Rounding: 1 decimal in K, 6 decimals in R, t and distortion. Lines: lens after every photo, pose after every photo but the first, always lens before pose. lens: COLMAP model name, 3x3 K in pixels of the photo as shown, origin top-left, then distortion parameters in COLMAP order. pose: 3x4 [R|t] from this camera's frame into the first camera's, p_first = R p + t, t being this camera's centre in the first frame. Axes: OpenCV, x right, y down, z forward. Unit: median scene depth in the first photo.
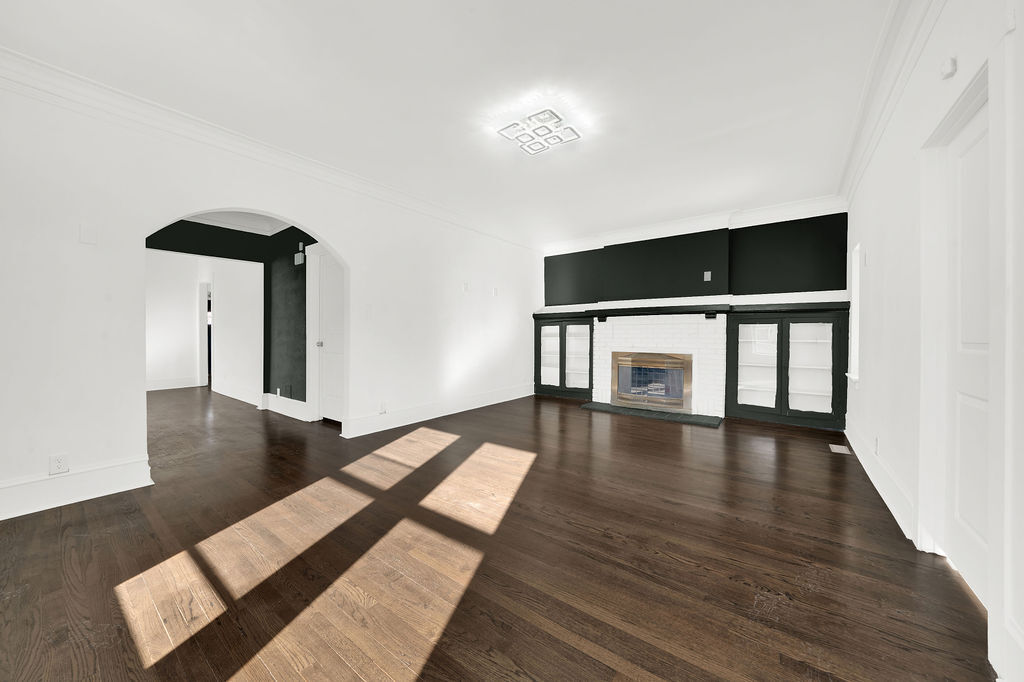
lens RADIAL K [[376.6, 0, 515.4], [0, 376.6, 338.6], [0, 0, 1]] dist [-0.010300, -0.000191]
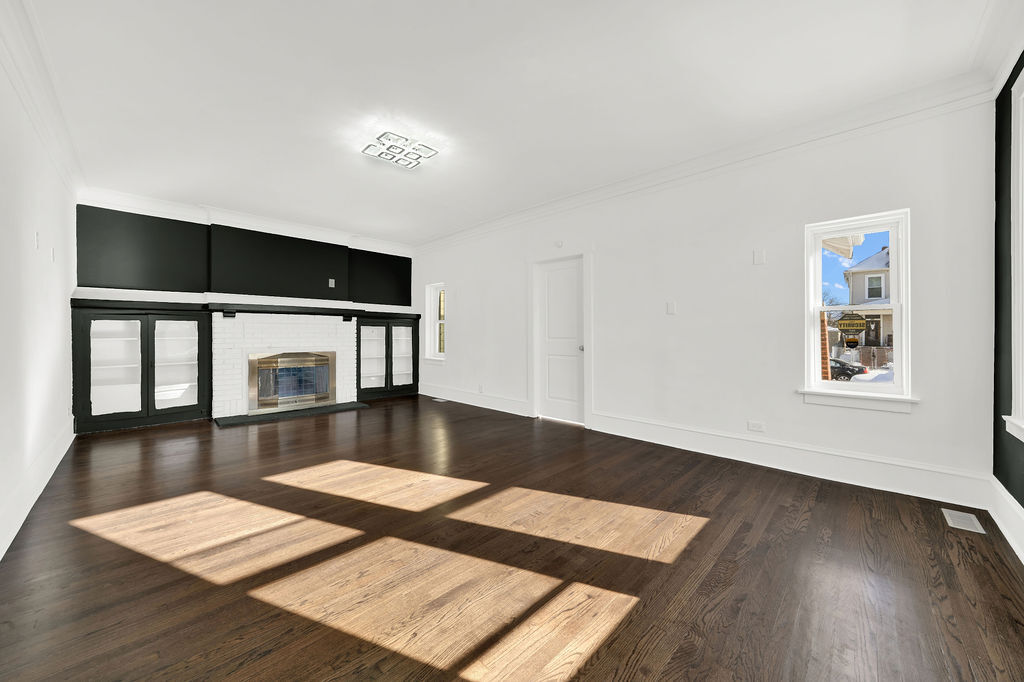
lens RADIAL K [[376.6, 0, 515.4], [0, 376.6, 338.6], [0, 0, 1]] dist [-0.010300, -0.000191]
pose [[0.112728, -0.012387, 0.993549, -0.602610], [0.008132, 0.999900, 0.011544, -0.005501], [-0.993593, 0.006778, 0.112818, 0.331154]]
